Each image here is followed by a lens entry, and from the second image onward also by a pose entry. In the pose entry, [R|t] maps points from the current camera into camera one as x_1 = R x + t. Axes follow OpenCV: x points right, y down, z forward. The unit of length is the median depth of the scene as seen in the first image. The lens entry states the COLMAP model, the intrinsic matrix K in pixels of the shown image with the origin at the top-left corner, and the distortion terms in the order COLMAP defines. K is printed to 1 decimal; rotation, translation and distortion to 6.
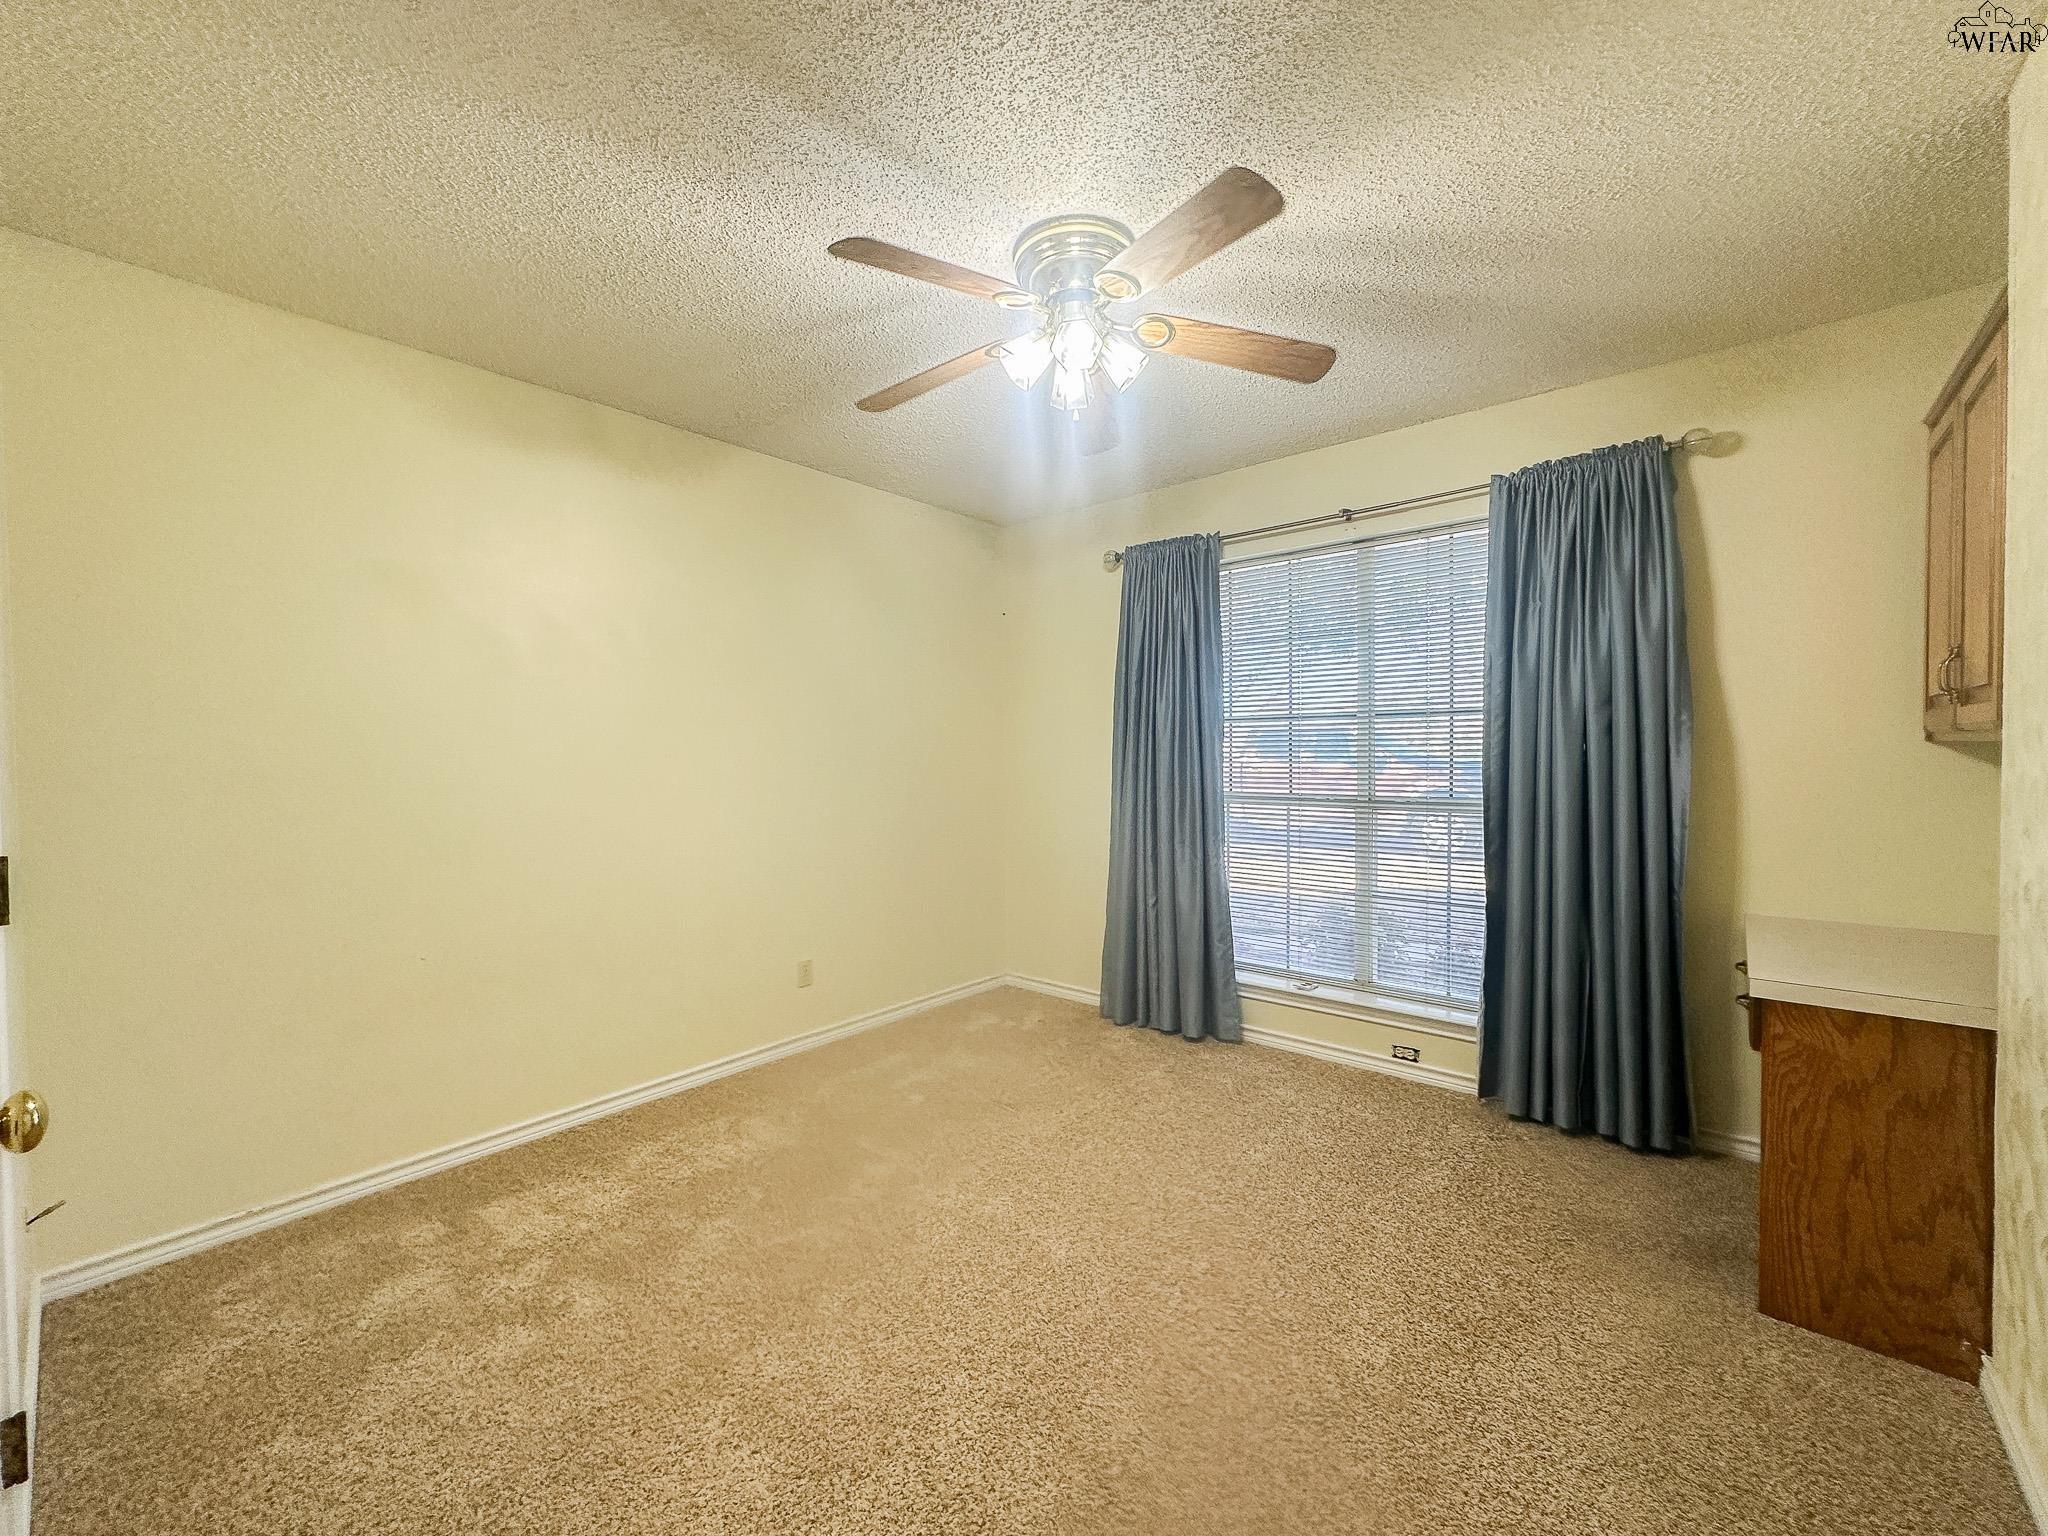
lens RADIAL K [[830.6, 0, 1024.0], [0, 830.6, 768.0], [0, 0, 1]] dist [-0.002470, -0.000307]
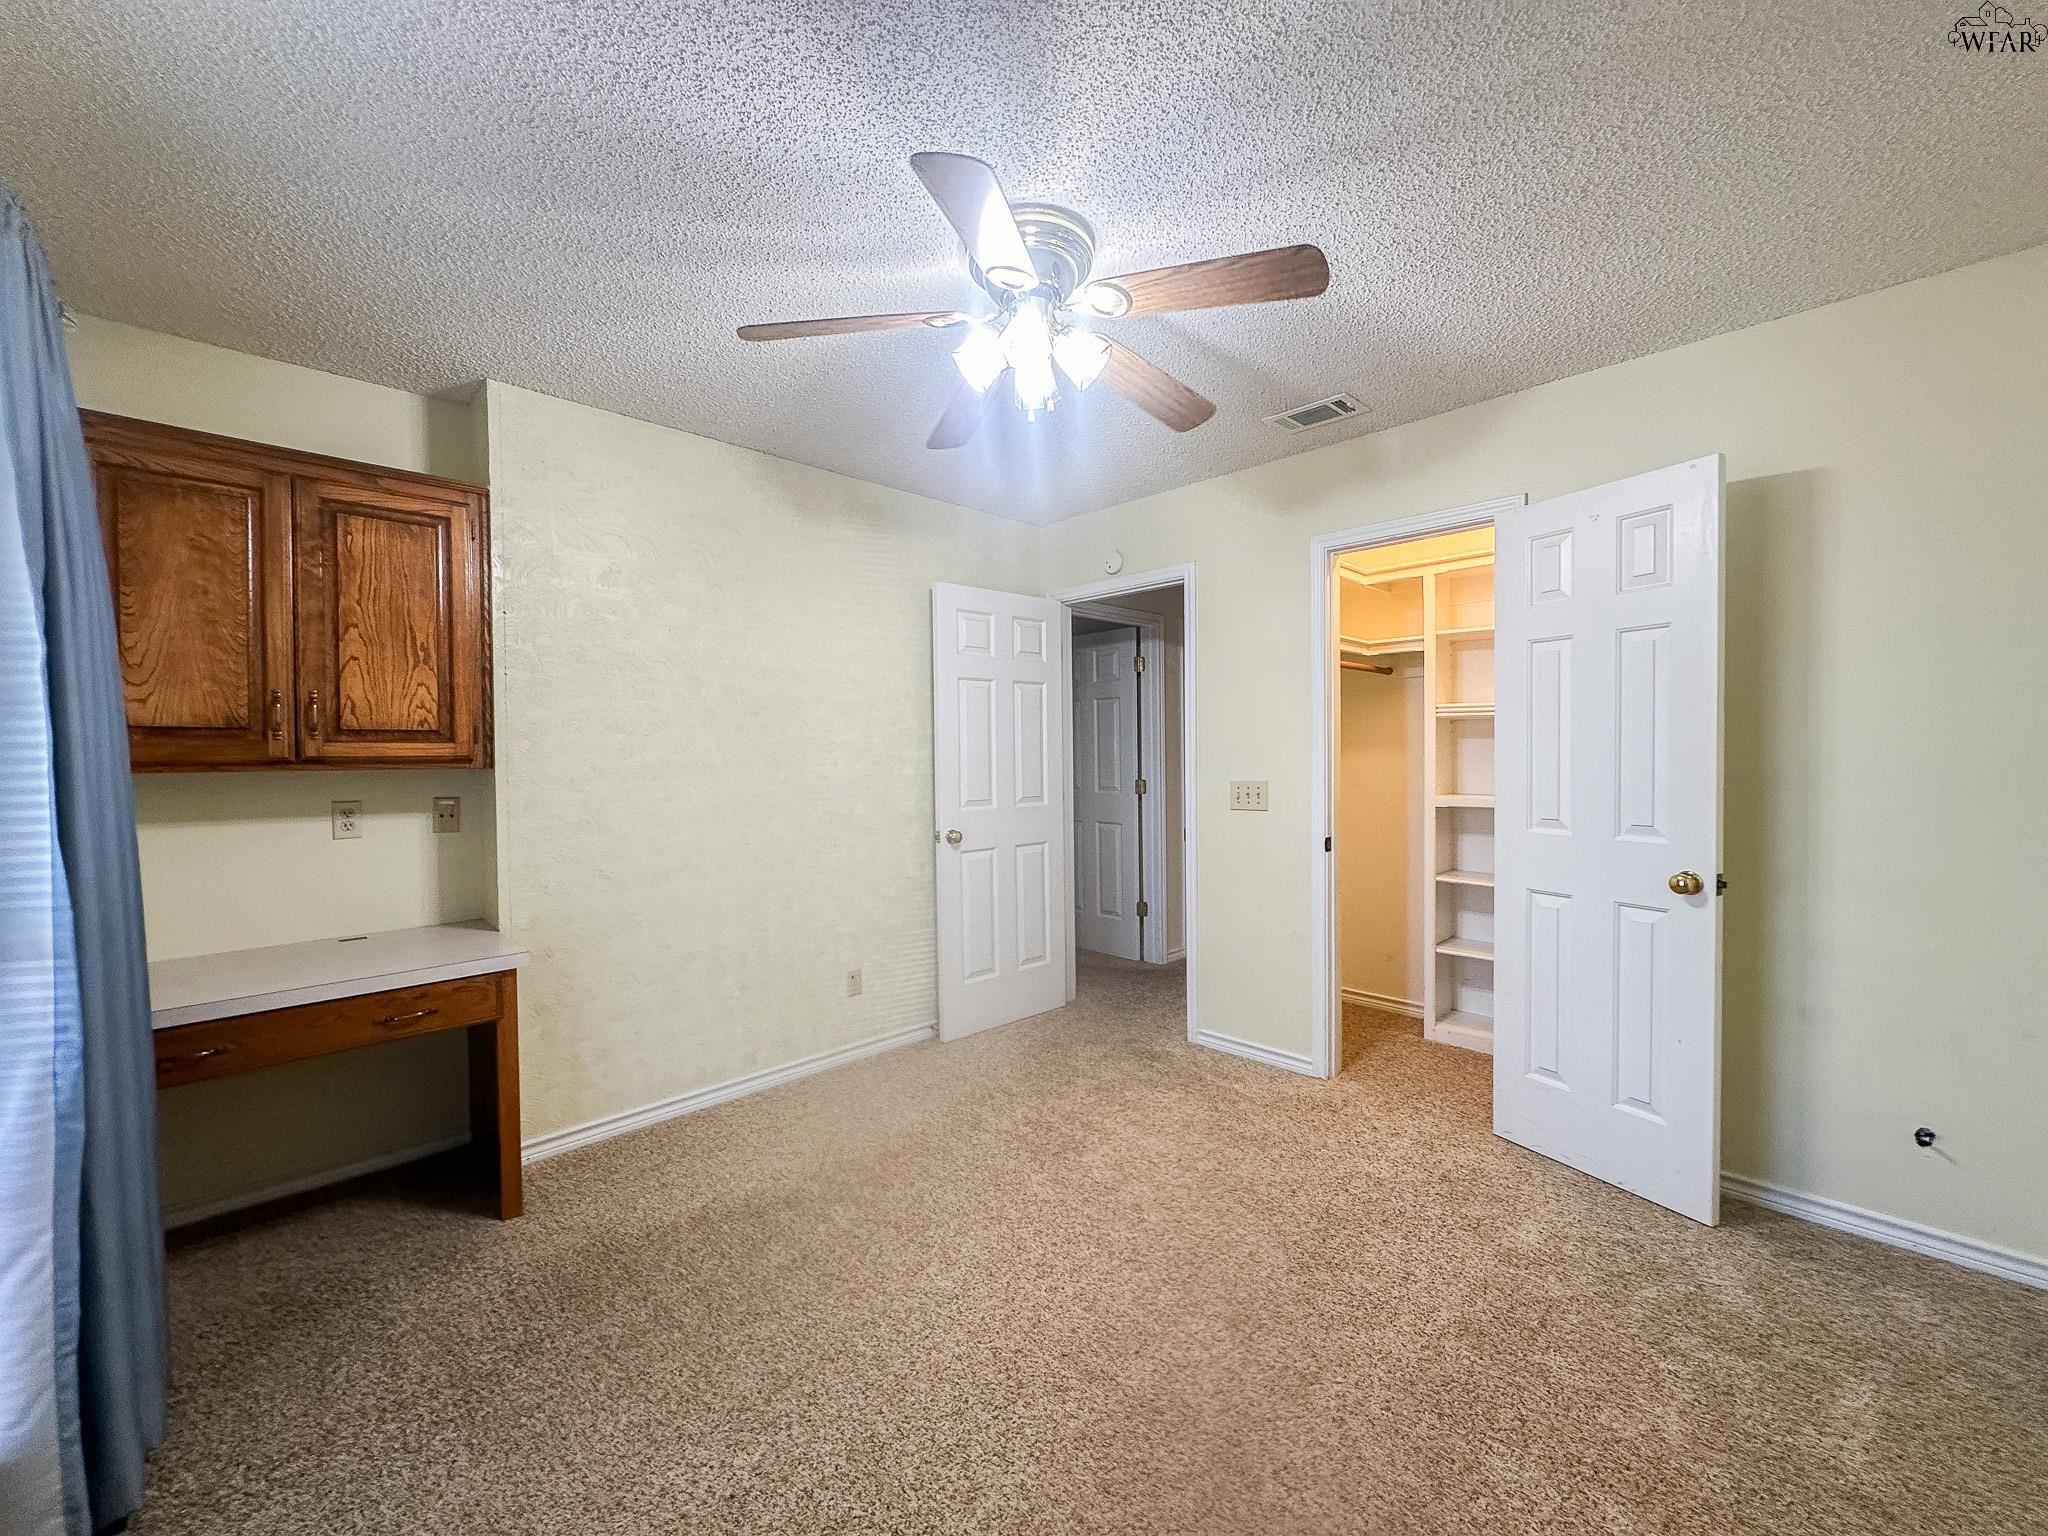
lens RADIAL K [[823.1, 0, 1024.0], [0, 823.1, 768.0], [0, 0, 1]] dist [0.016788, 0.000070]
pose [[-0.994629, 0.021713, 0.101202, -0.011142], [0.025801, 0.998896, 0.039267, -0.035405], [-0.100238, 0.041668, -0.994091, 1.256669]]
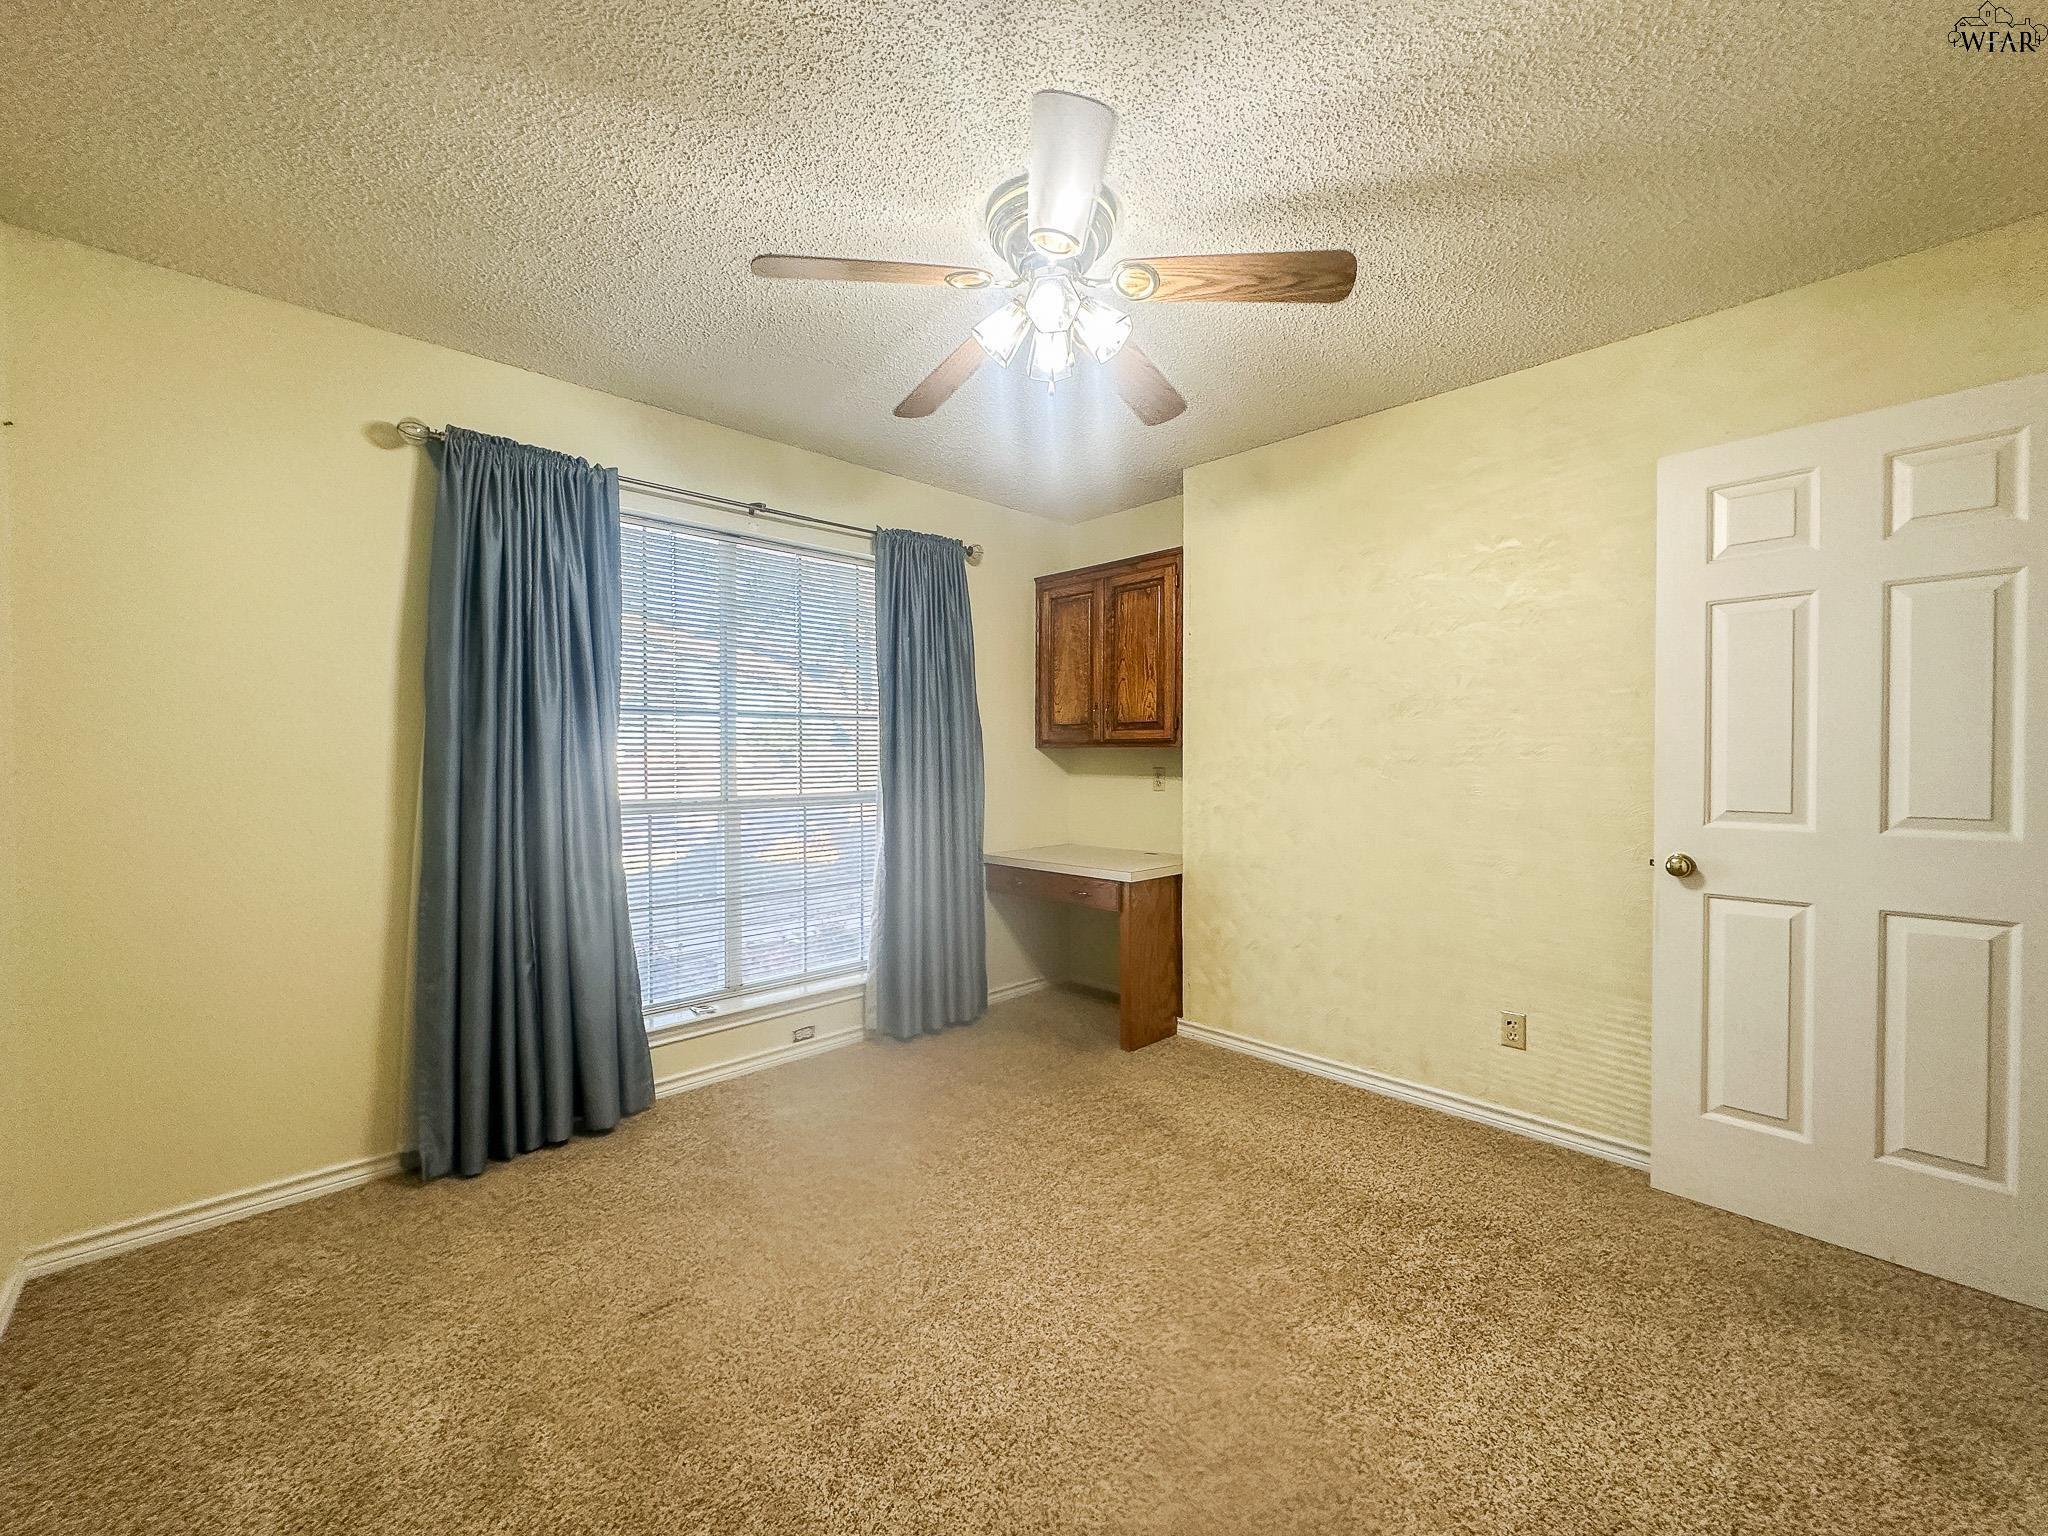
lens RADIAL K [[823.1, 0, 1024.0], [0, 823.1, 768.0], [0, 0, 1]] dist [0.016788, 0.000070]
pose [[0.087951, -0.002156, 0.996122, -0.565348], [0.020992, 0.999780, 0.000310, 0.007562], [-0.995904, 0.020883, 0.087977, 0.610341]]
